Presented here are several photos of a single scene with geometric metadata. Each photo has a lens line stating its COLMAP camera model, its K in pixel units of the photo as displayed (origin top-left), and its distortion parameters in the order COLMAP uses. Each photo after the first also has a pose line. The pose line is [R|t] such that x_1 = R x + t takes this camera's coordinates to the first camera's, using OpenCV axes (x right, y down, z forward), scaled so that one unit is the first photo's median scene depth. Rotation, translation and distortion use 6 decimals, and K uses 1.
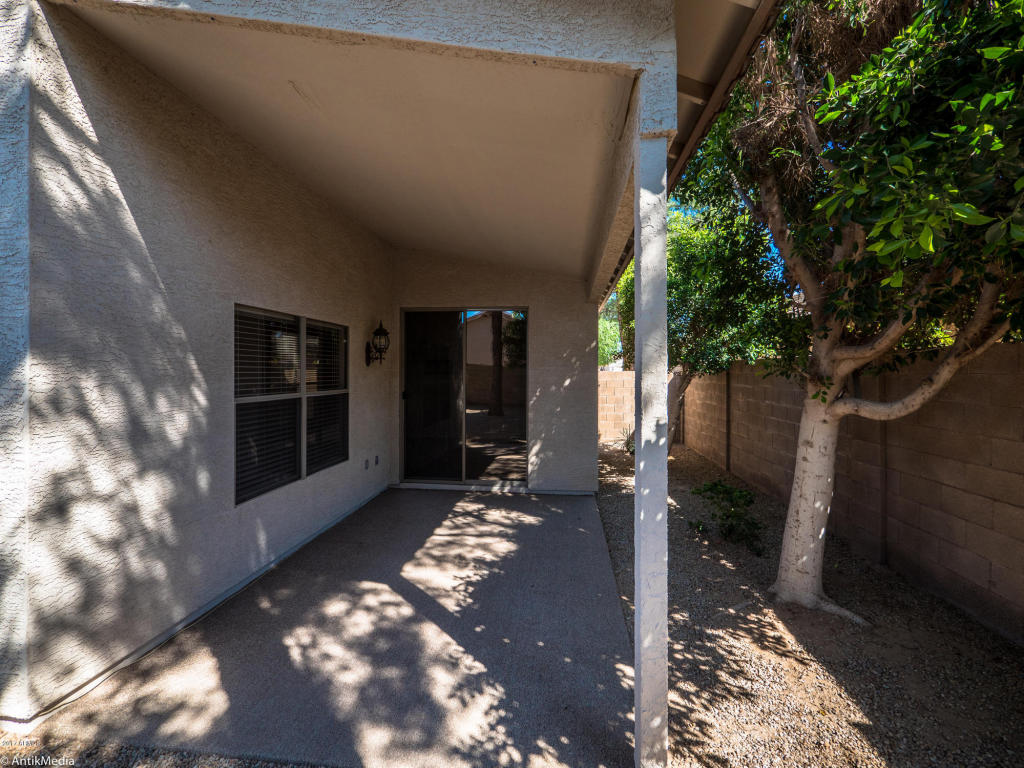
lens RADIAL K [[435.5, 0, 518.5], [0, 435.5, 367.1], [0, 0, 1]] dist [-0.005379, 0.001218]
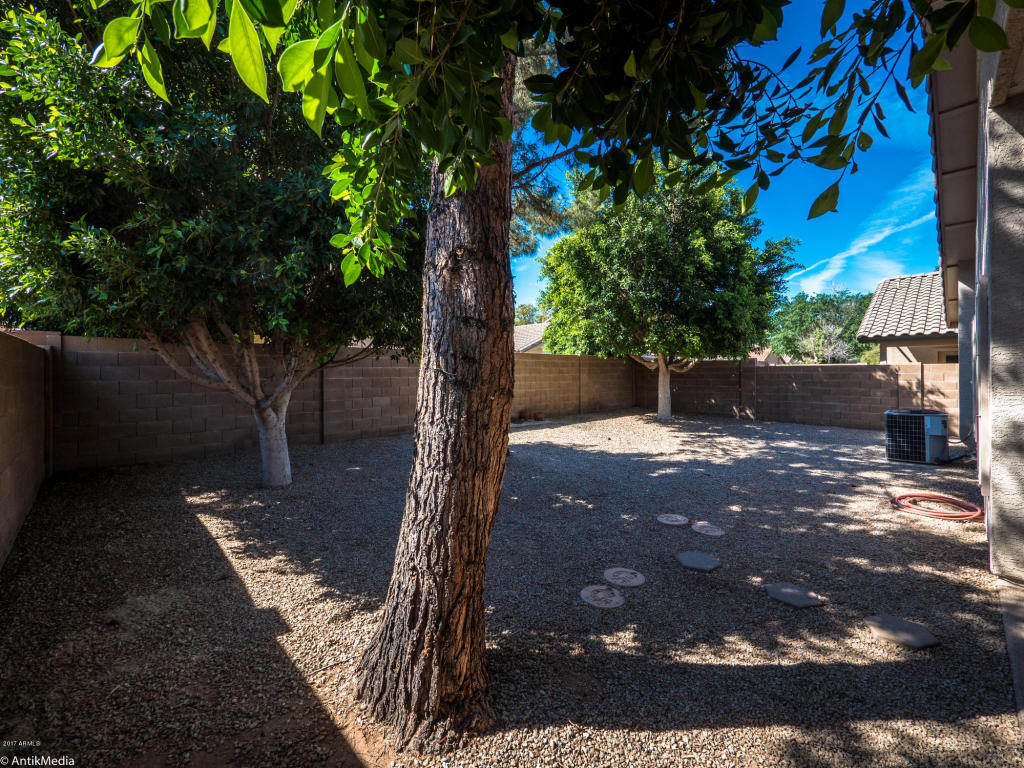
lens RADIAL K [[435.5, 0, 508.4], [0, 435.5, 375.0], [0, 0, 1]] dist [-0.005379, 0.001218]
pose [[-0.640905, 0.006909, -0.767589, 0.827565], [0.004444, 0.999976, 0.005290, 0.056050], [0.767607, -0.000021, -0.640921, 0.466276]]
